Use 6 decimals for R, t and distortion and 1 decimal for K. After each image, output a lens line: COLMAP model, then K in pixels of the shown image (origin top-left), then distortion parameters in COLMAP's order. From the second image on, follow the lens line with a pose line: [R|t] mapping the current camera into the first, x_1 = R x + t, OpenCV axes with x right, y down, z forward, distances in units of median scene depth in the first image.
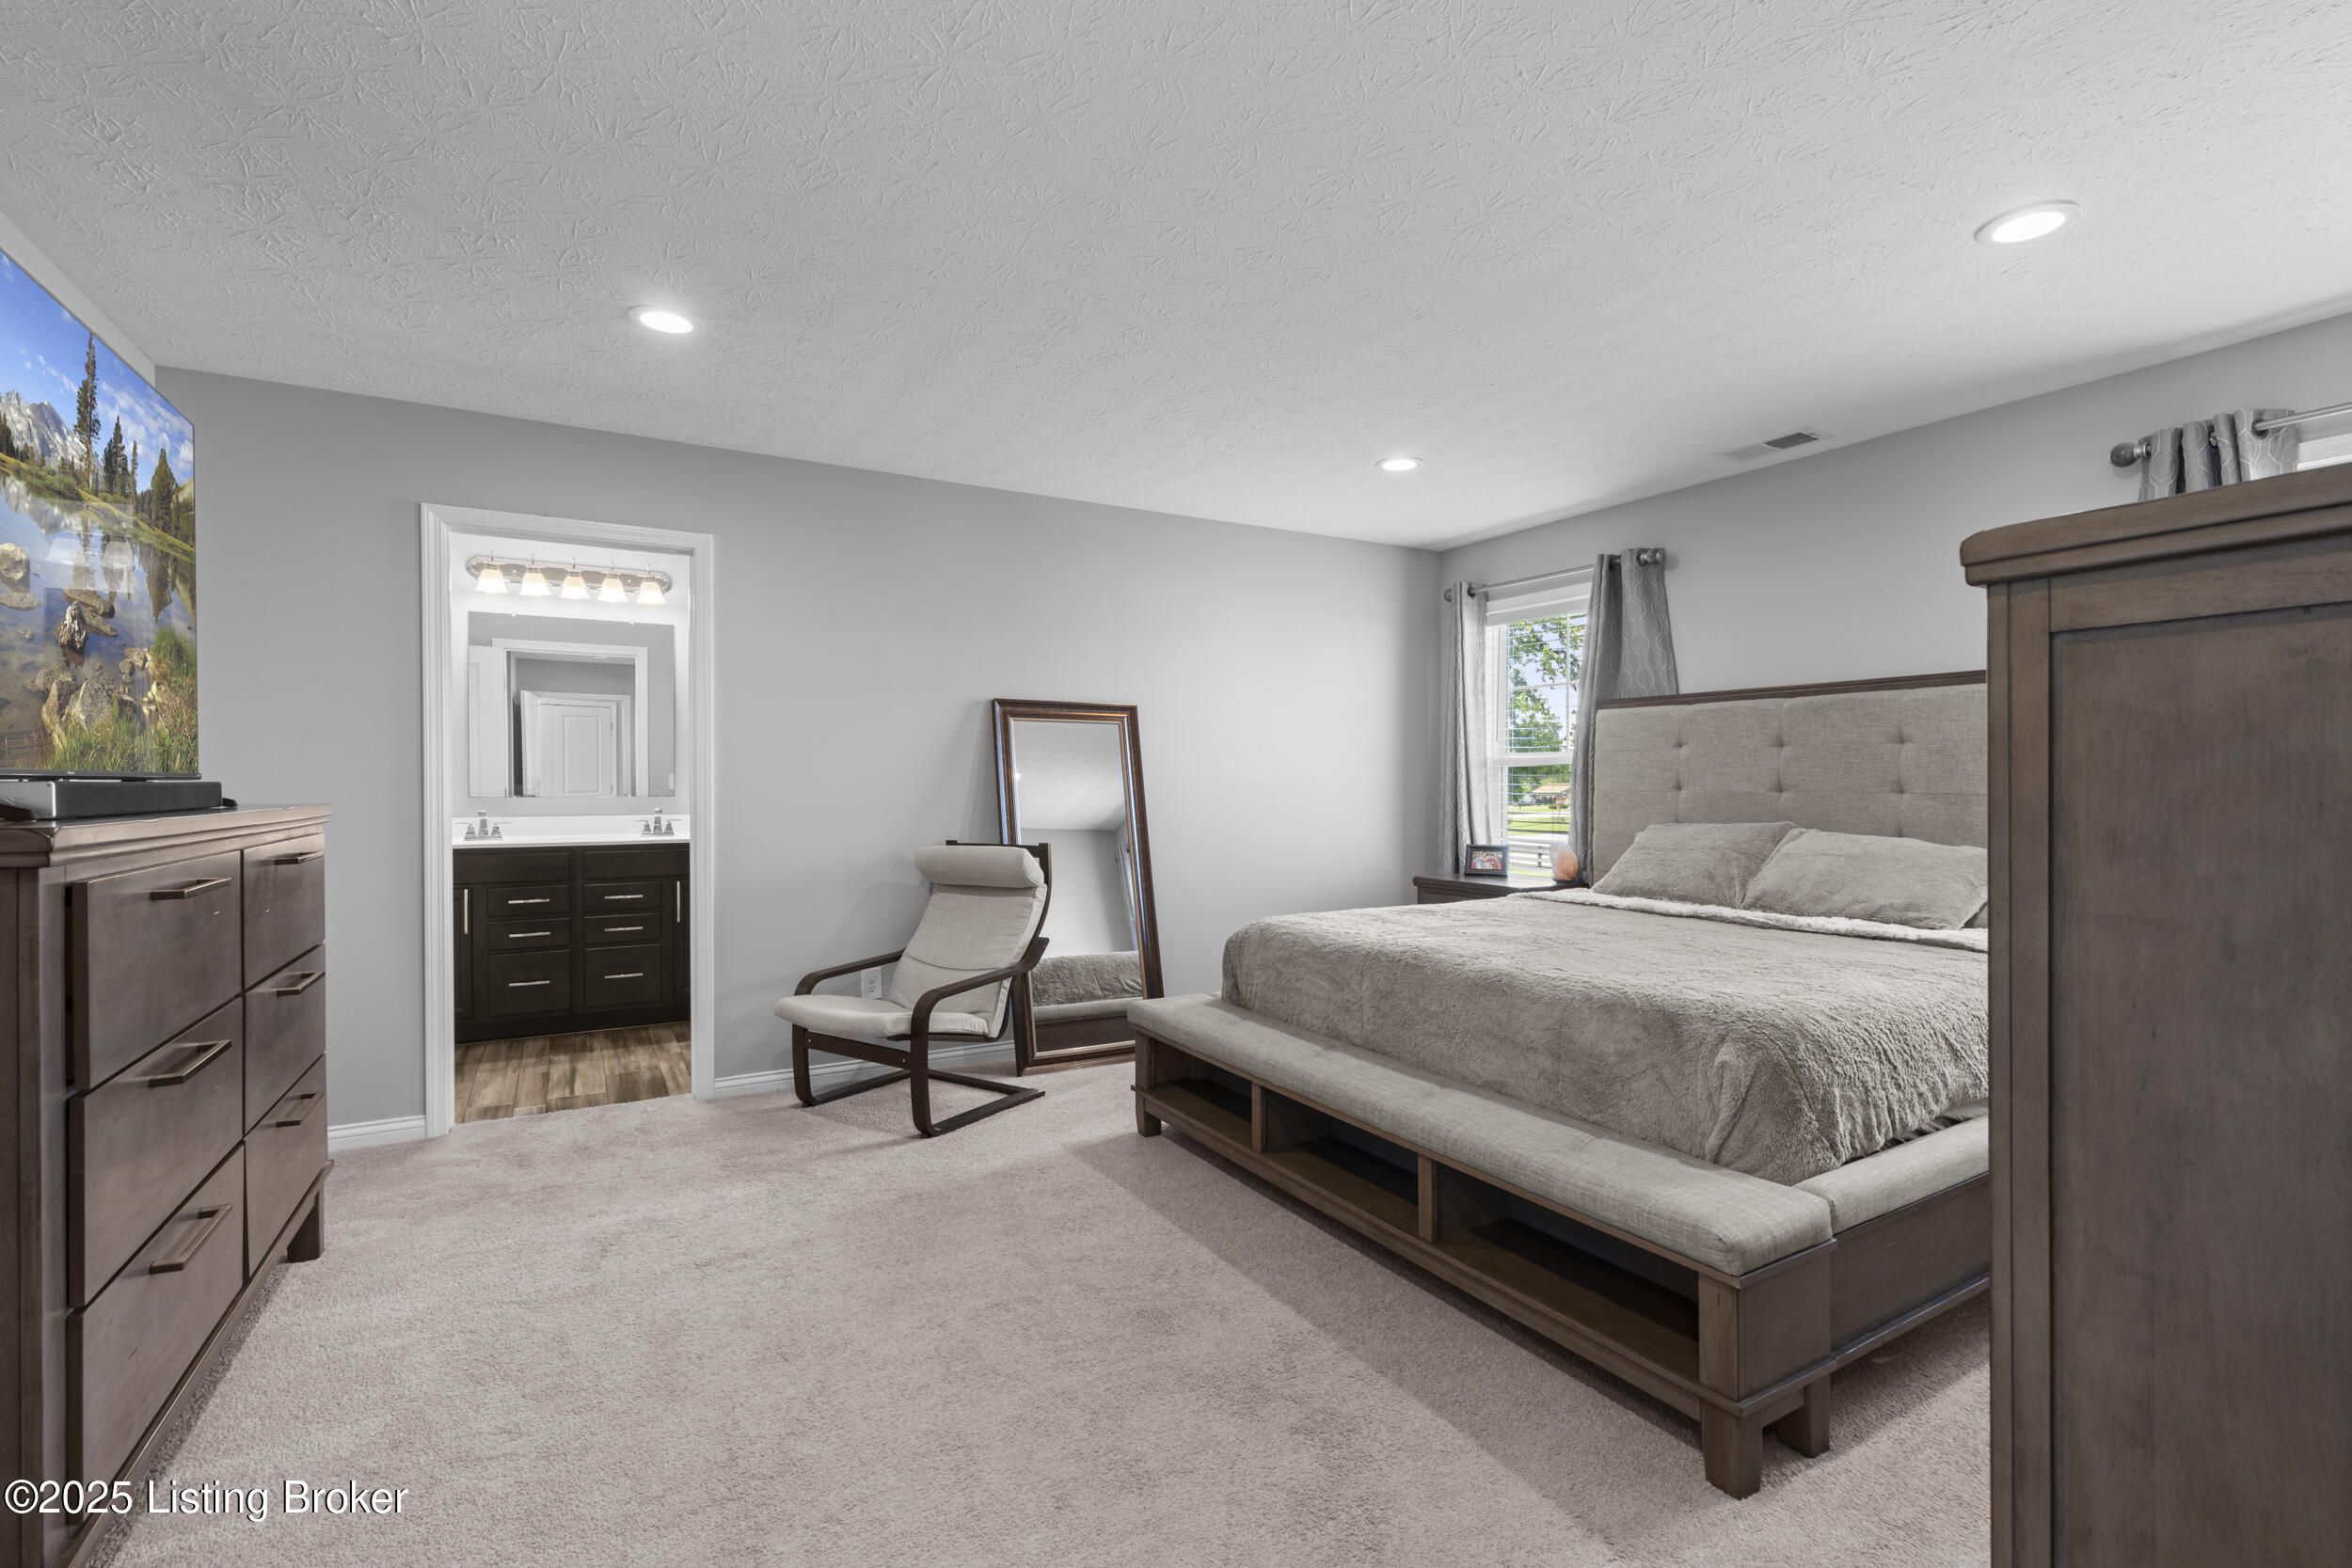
lens RADIAL K [[1062.4, 0, 1183.2], [0, 1062.4, 791.2], [0, 0, 1]] dist [0.010857, 0.000041]
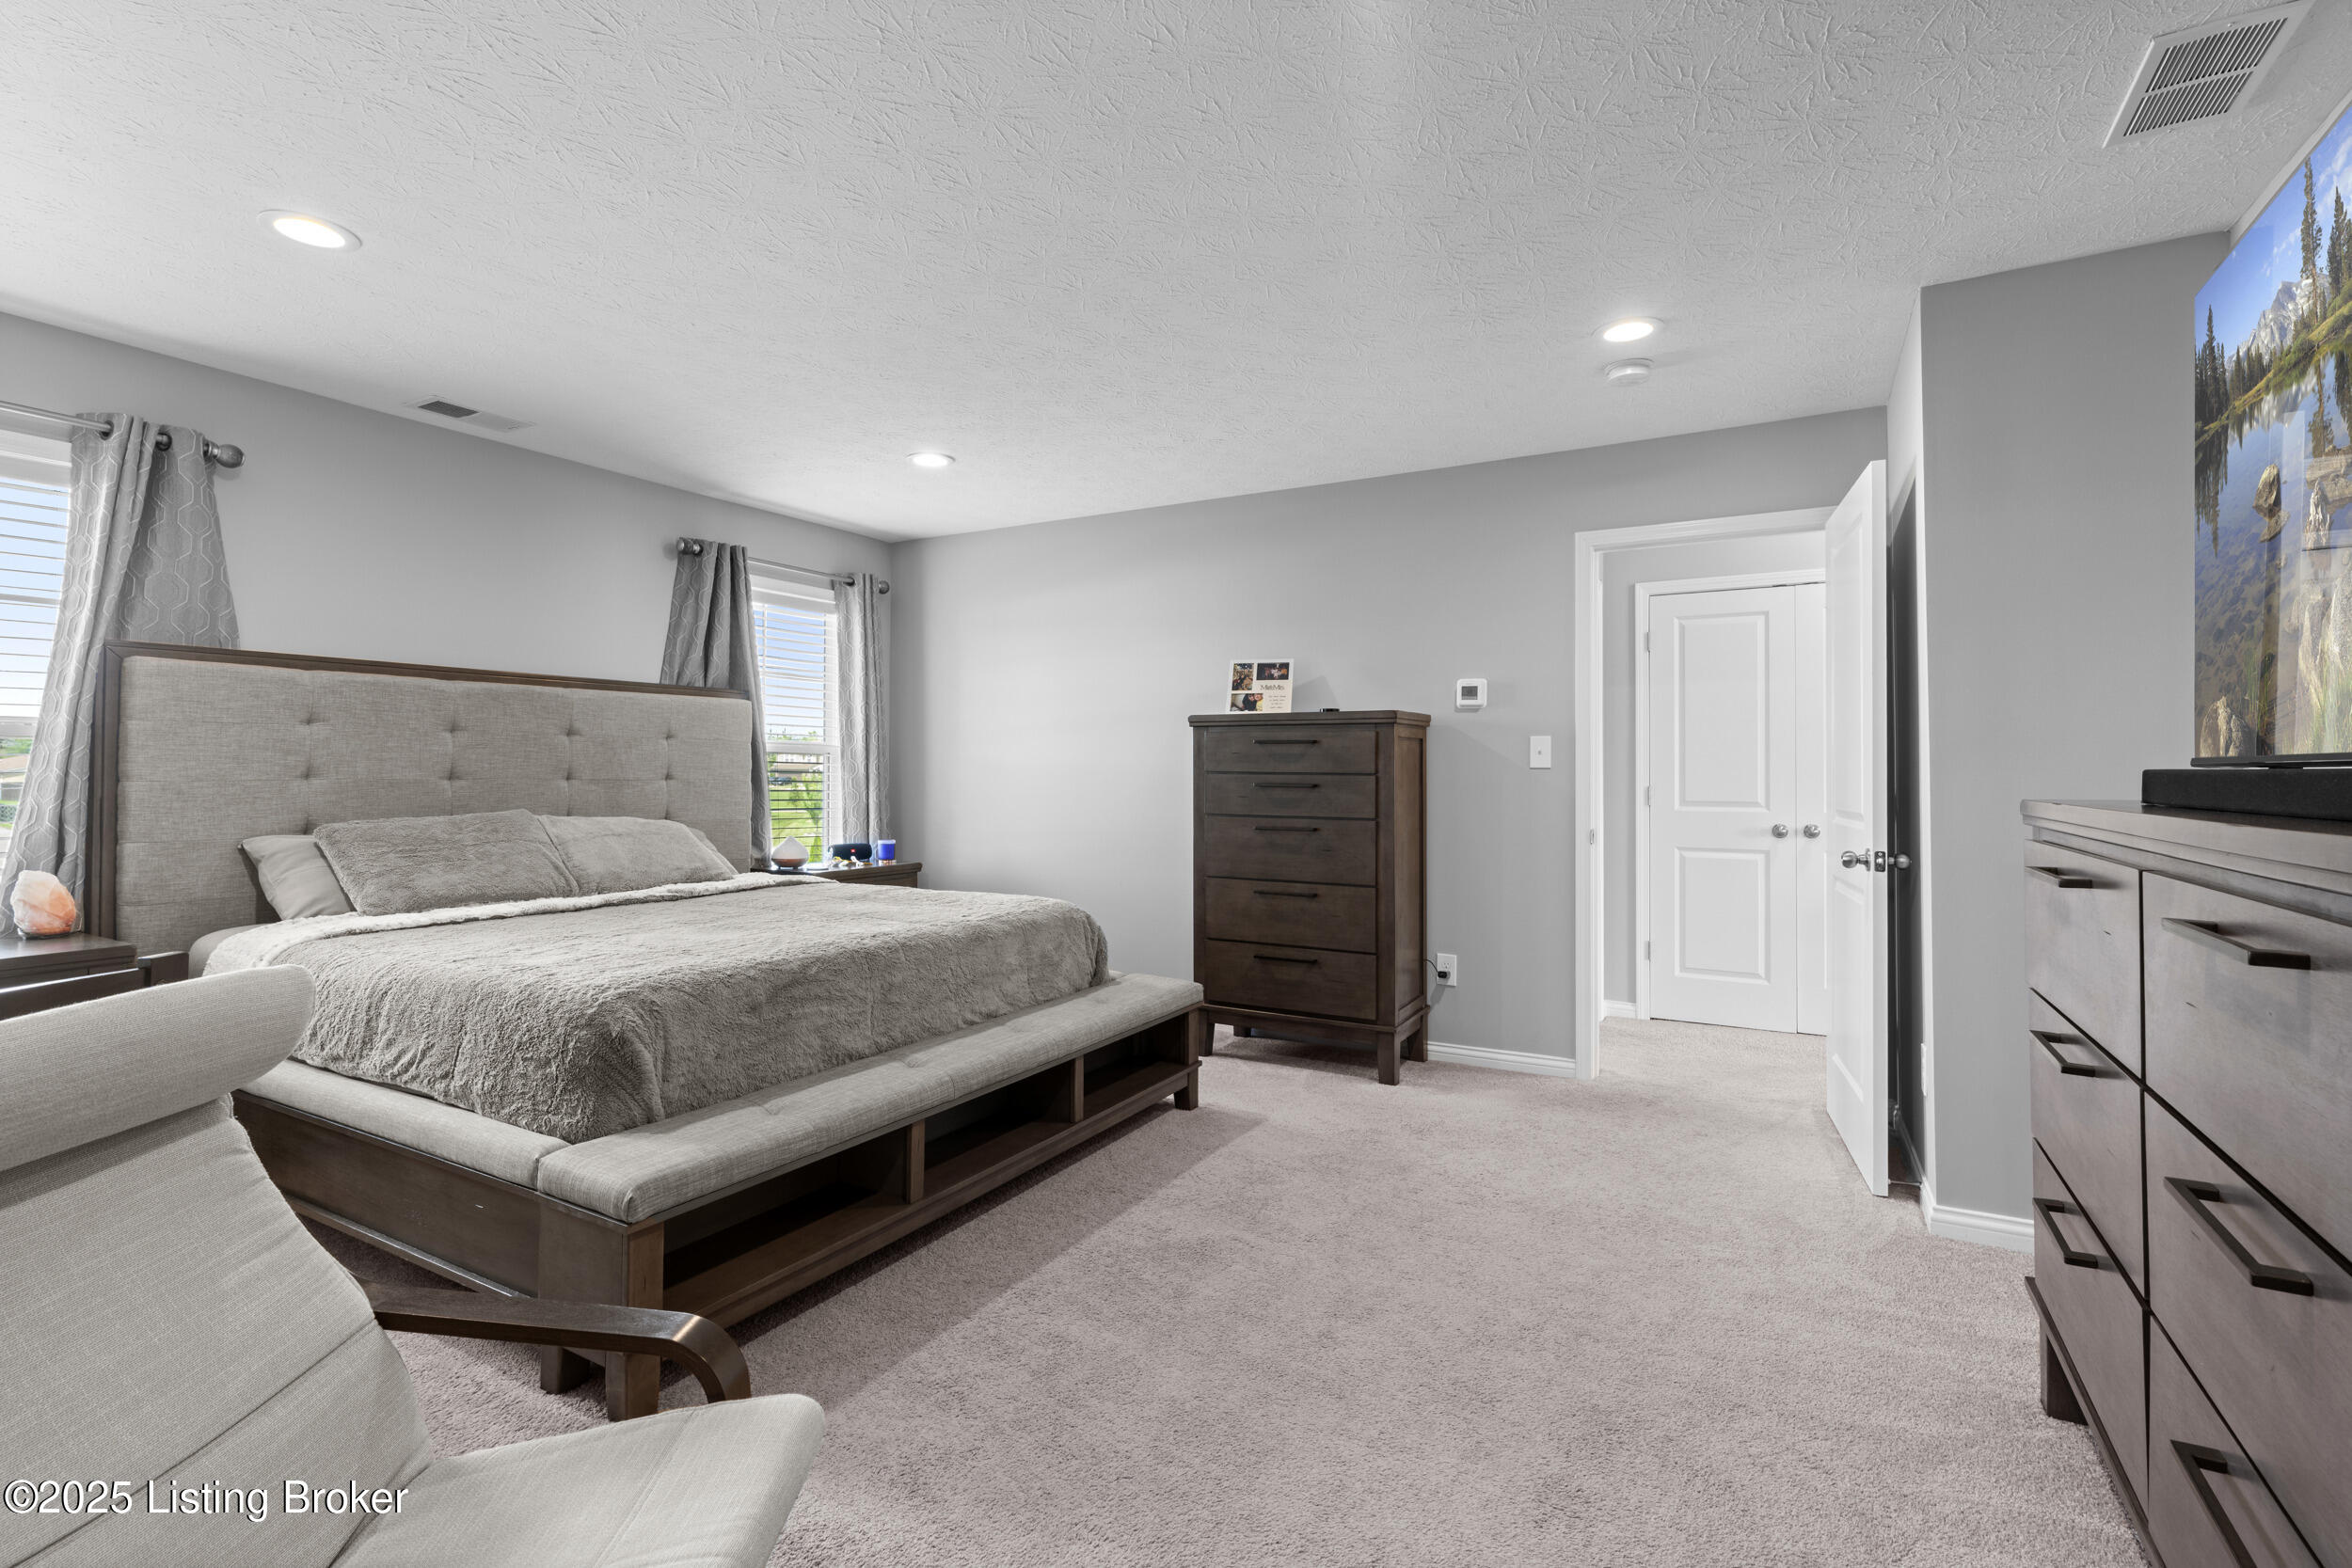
lens RADIAL K [[1041.5, 0, 1176.0], [0, 1041.5, 784.0], [0, 0, 1]] dist [-0.011377, 0.000071]
pose [[-0.493445, -0.003983, 0.869768, -0.651900], [0.008040, 0.999926, 0.009140, 0.001345], [-0.869740, 0.011503, -0.493377, 1.066611]]
